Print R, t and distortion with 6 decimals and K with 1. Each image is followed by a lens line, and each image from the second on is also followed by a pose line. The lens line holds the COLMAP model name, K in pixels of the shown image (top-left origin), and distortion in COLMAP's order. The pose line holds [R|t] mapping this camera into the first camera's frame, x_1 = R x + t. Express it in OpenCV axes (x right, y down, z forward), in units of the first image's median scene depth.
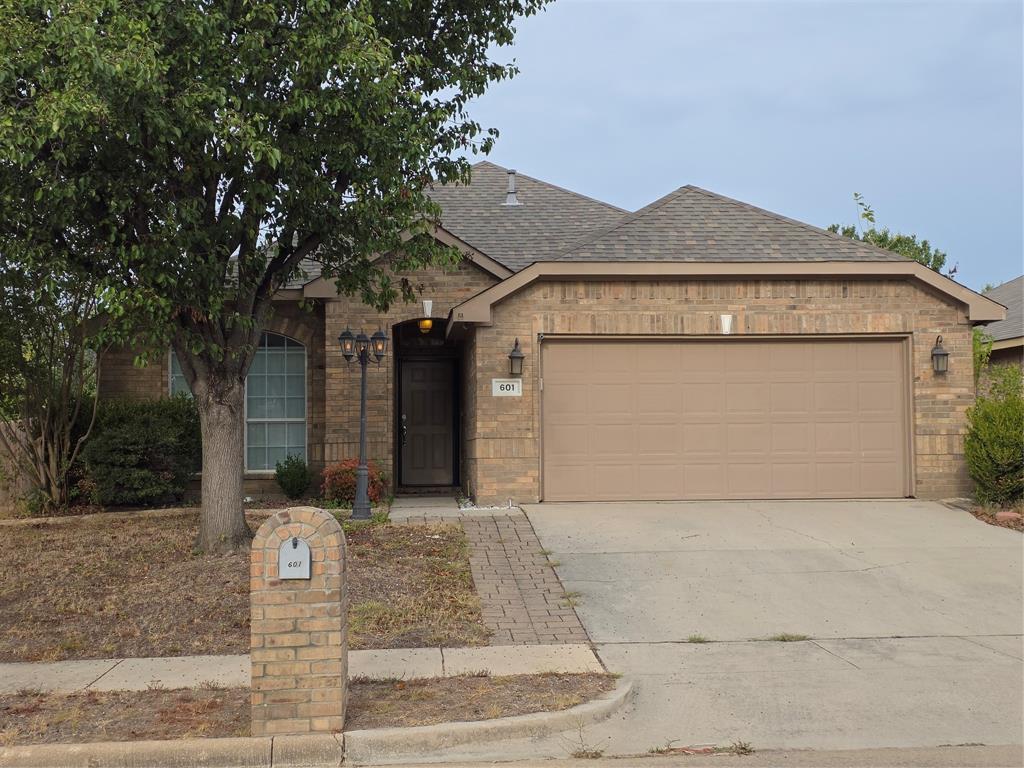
lens RADIAL K [[1357.7, 0, 511.7], [0, 1357.7, 385.5], [0, 0, 1]] dist [0.071721, 0.000000]
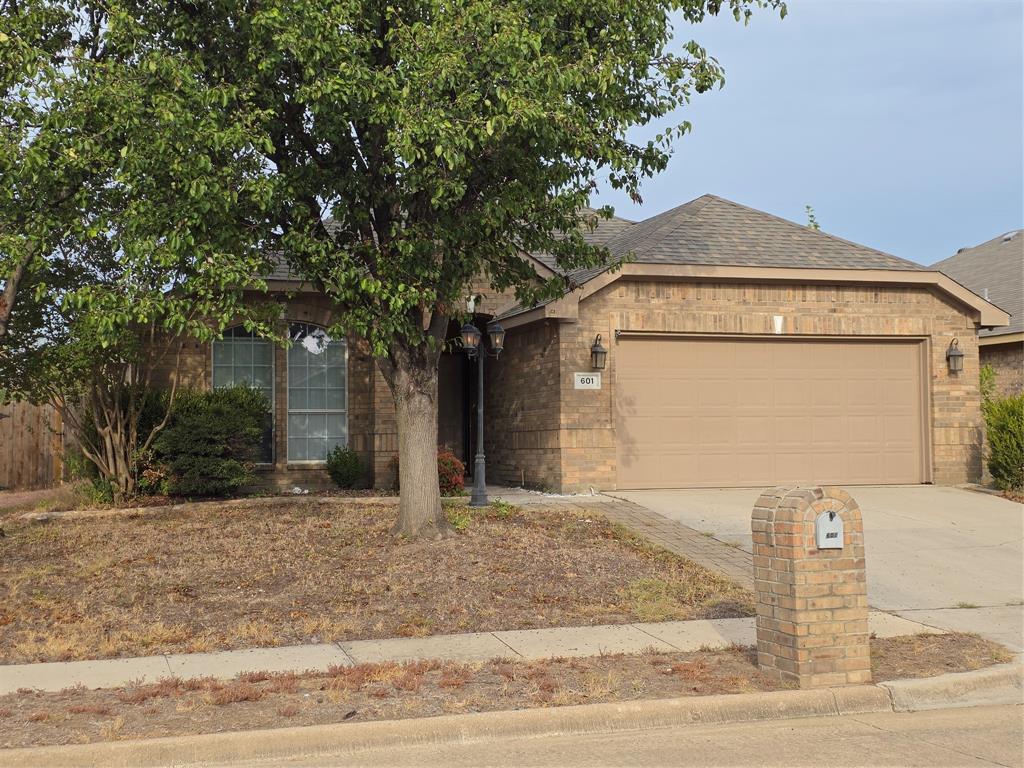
lens RADIAL K [[1357.7, 0, 513.0], [0, 1357.7, 381.2], [0, 0, 1]] dist [0.071721, 0.000000]
pose [[0.977619, 0.010384, 0.210129, -0.279047], [-0.010291, 0.999946, -0.001535, 0.003904], [-0.210133, -0.000662, 0.977673, -0.017960]]
